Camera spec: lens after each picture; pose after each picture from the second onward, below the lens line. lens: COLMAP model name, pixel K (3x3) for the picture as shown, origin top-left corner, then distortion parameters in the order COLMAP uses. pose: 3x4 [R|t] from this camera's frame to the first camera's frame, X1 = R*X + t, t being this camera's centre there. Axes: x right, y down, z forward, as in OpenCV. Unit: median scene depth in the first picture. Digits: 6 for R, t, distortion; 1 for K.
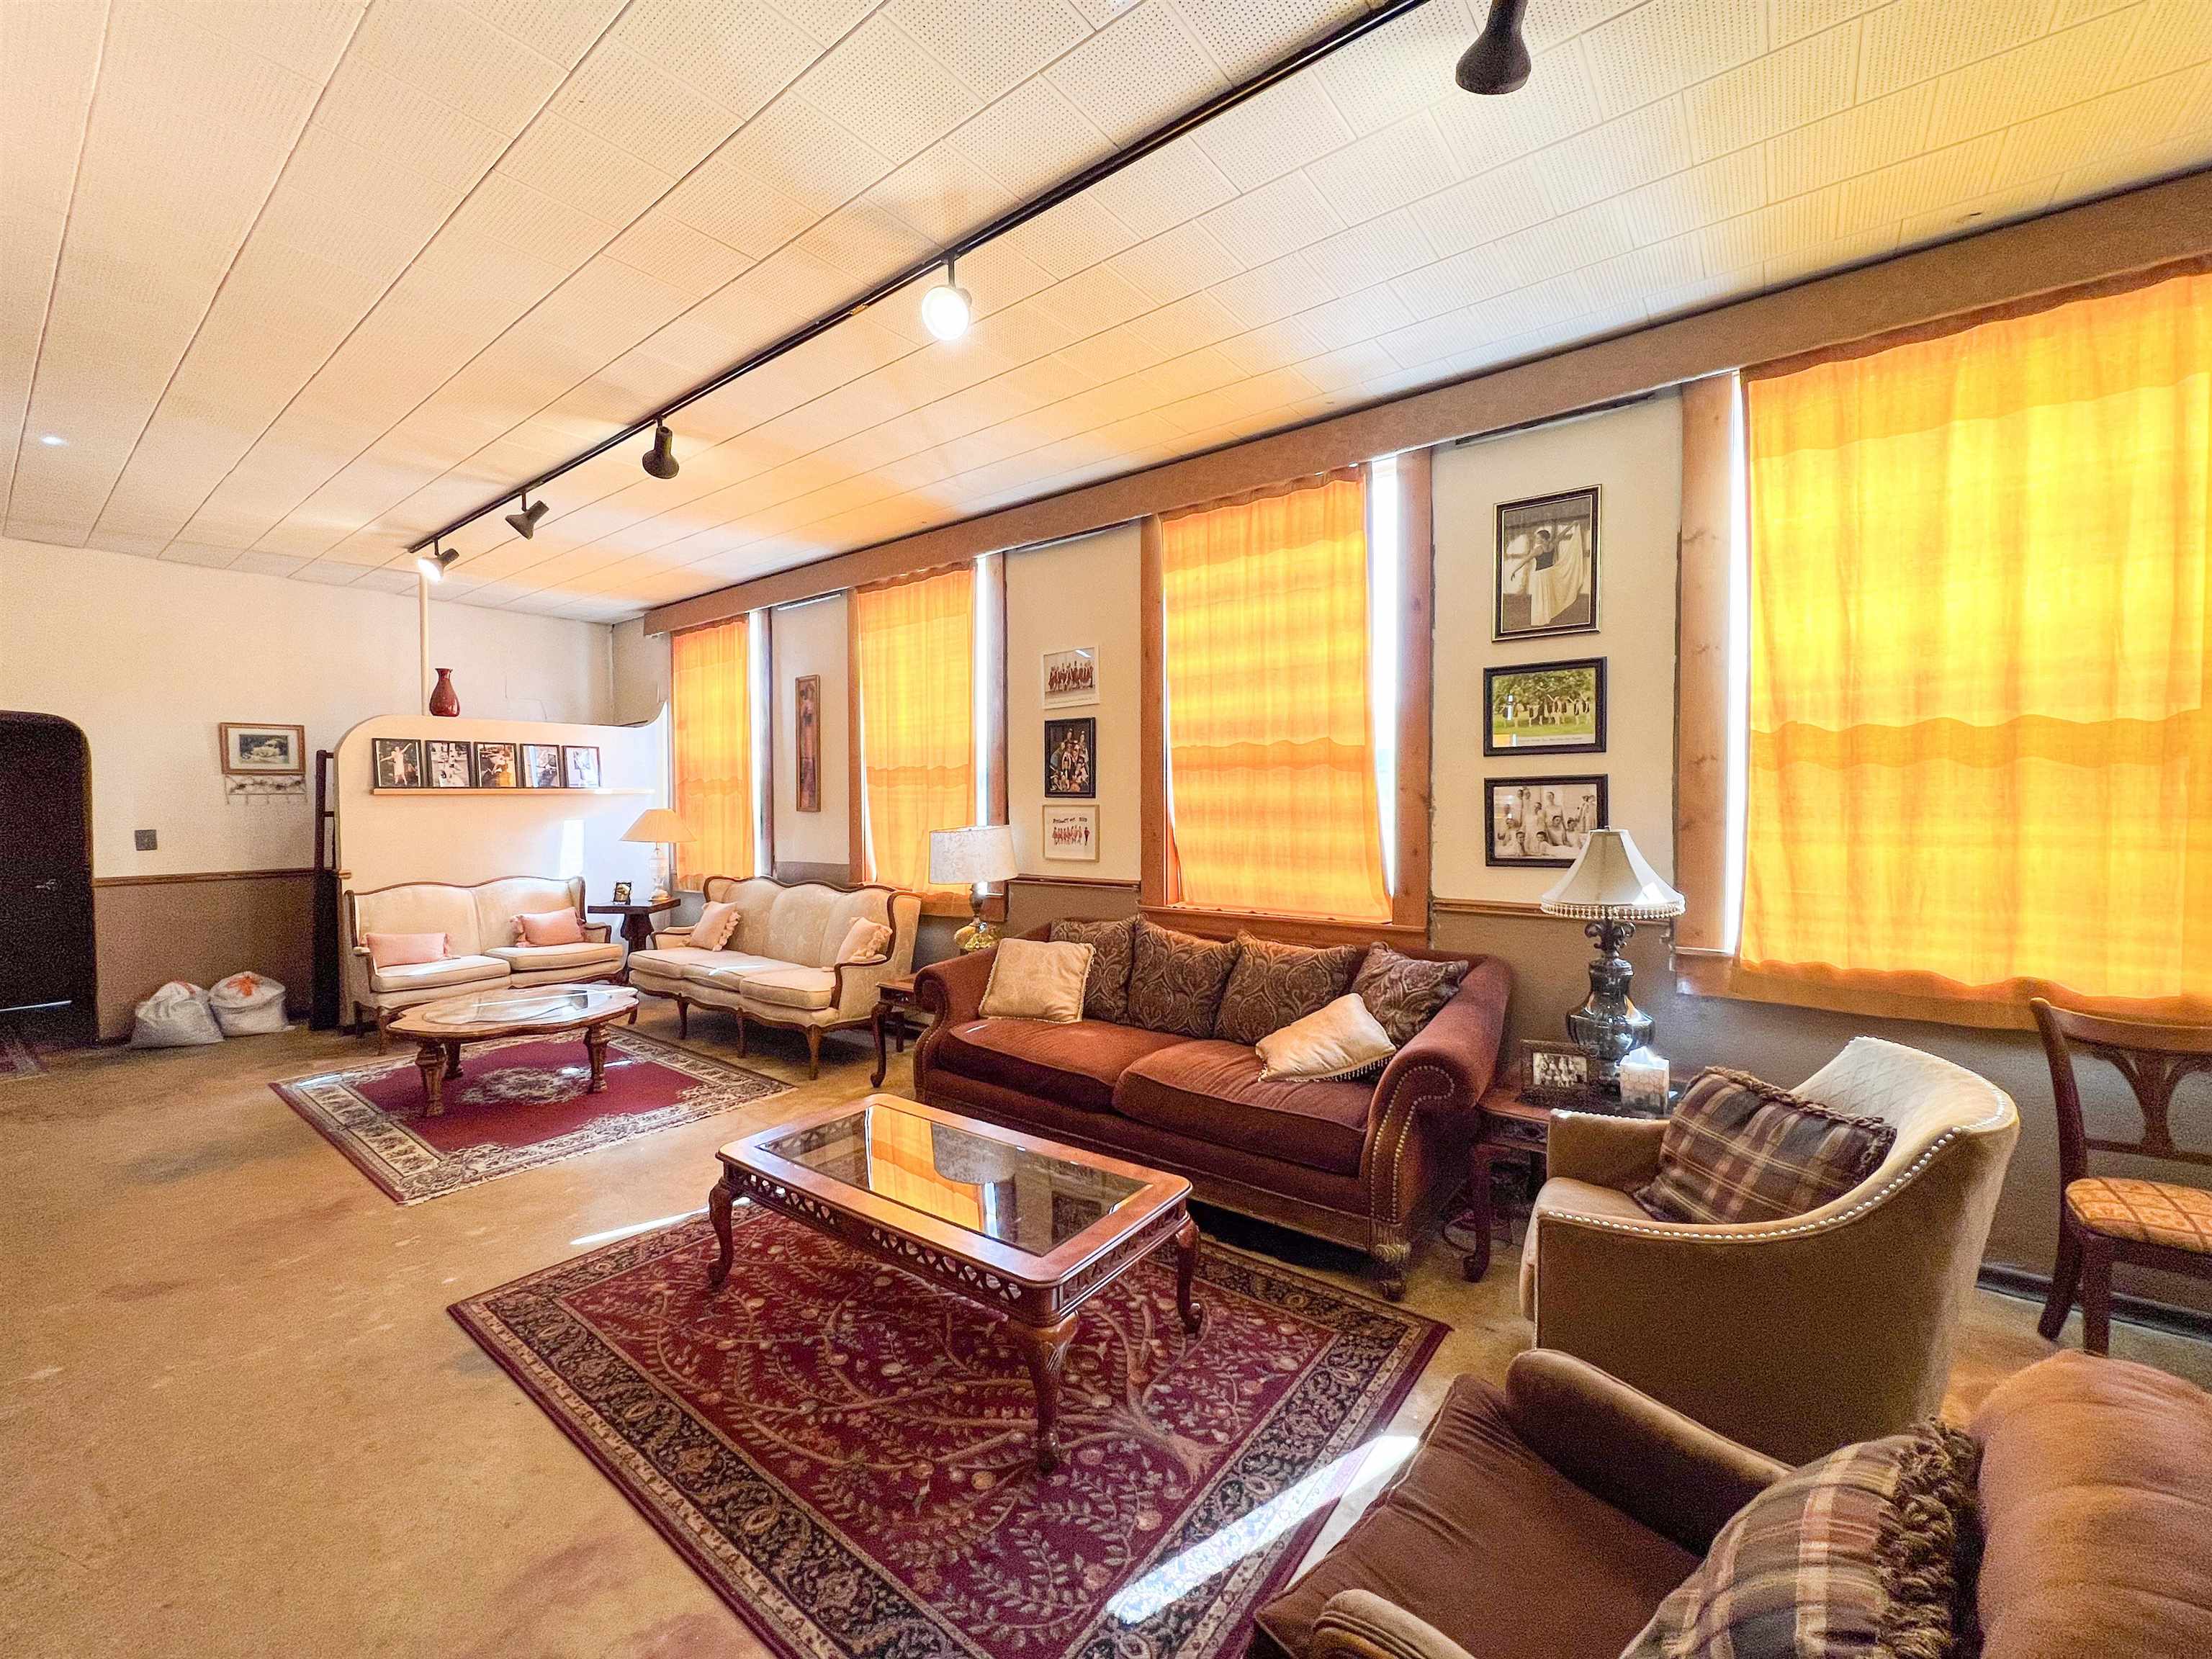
lens RADIAL K [[889.1, 0, 1106.1], [0, 889.1, 824.0], [0, 0, 1]] dist [-0.004906, 0.001179]
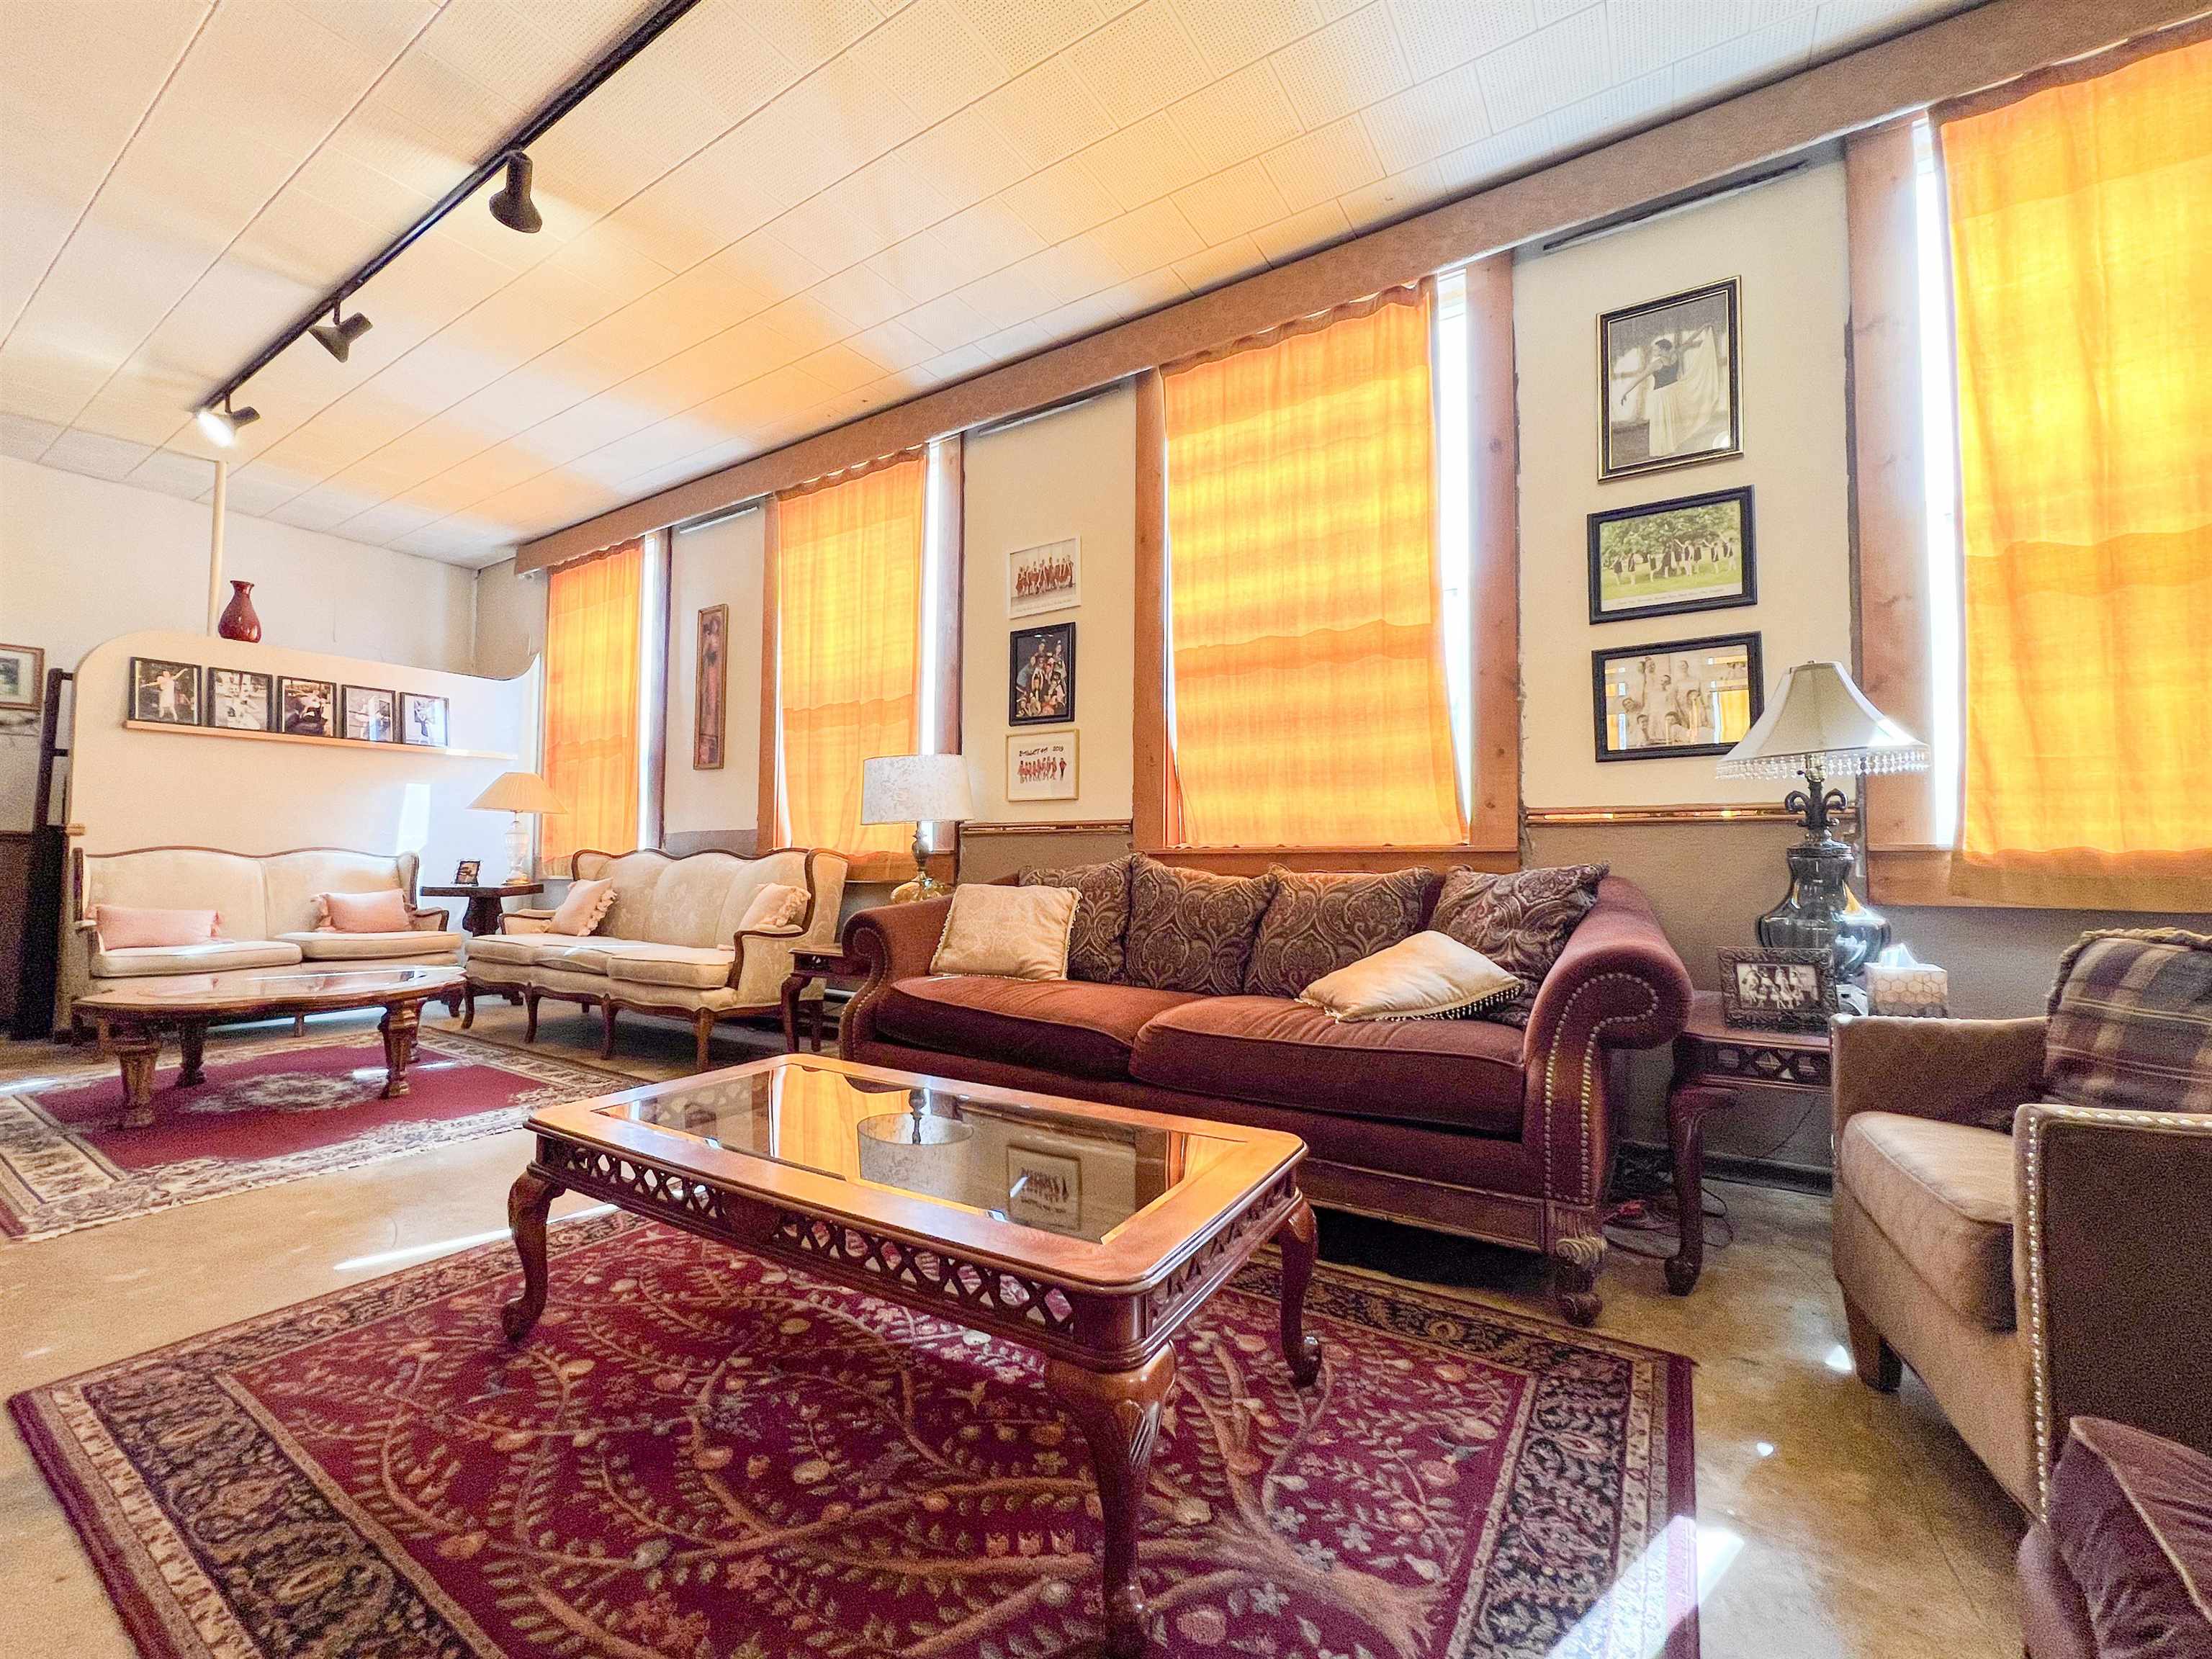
lens RADIAL K [[898.4, 0, 1107.0], [0, 898.4, 822.8], [0, 0, 1]] dist [-0.003457, 0.001123]
pose [[0.995918, 0.013686, 0.089214, -0.075711], [-0.007887, 0.997852, -0.065028, 0.162621], [-0.089912, 0.064059, 0.993887, 0.265775]]
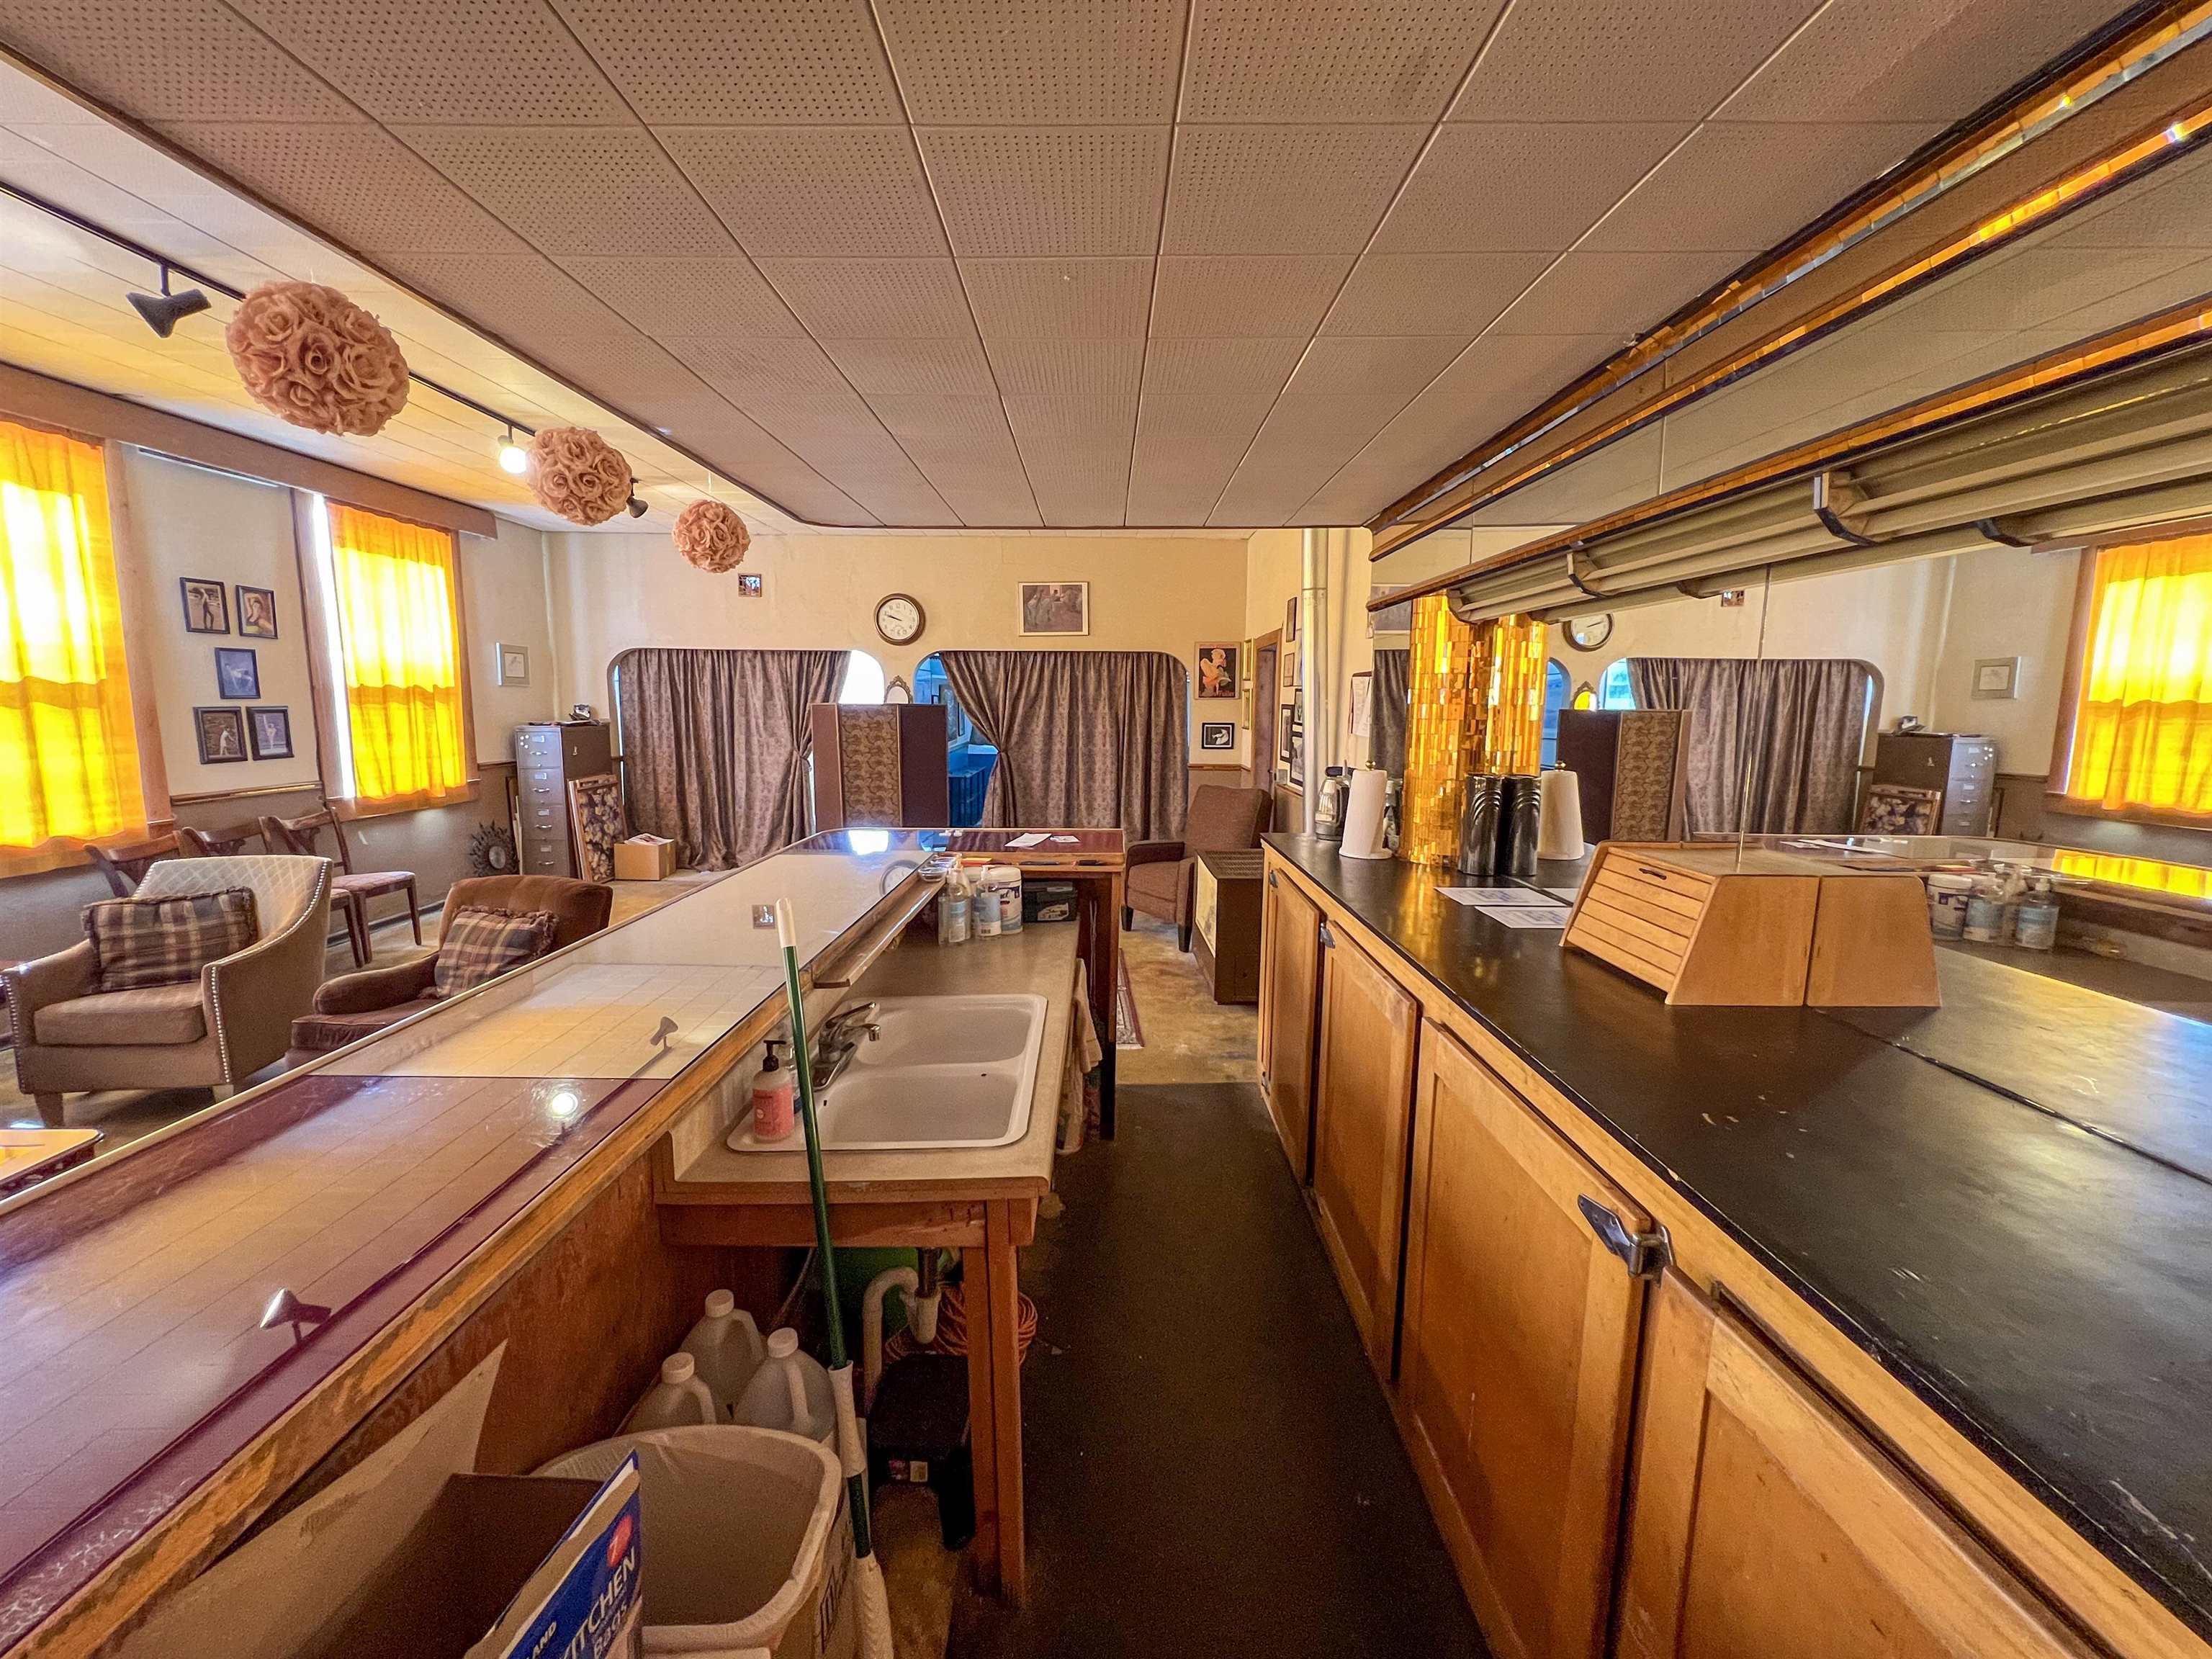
lens RADIAL K [[889.1, 0, 1104.7], [0, 889.1, 827.0], [0, 0, 1]] dist [-0.004906, 0.001179]
pose [[-0.614537, -0.108992, 0.781322, -1.102545], [0.012488, 0.988942, 0.147777, -0.048480], [-0.788789, 0.100571, -0.606381, 0.347903]]
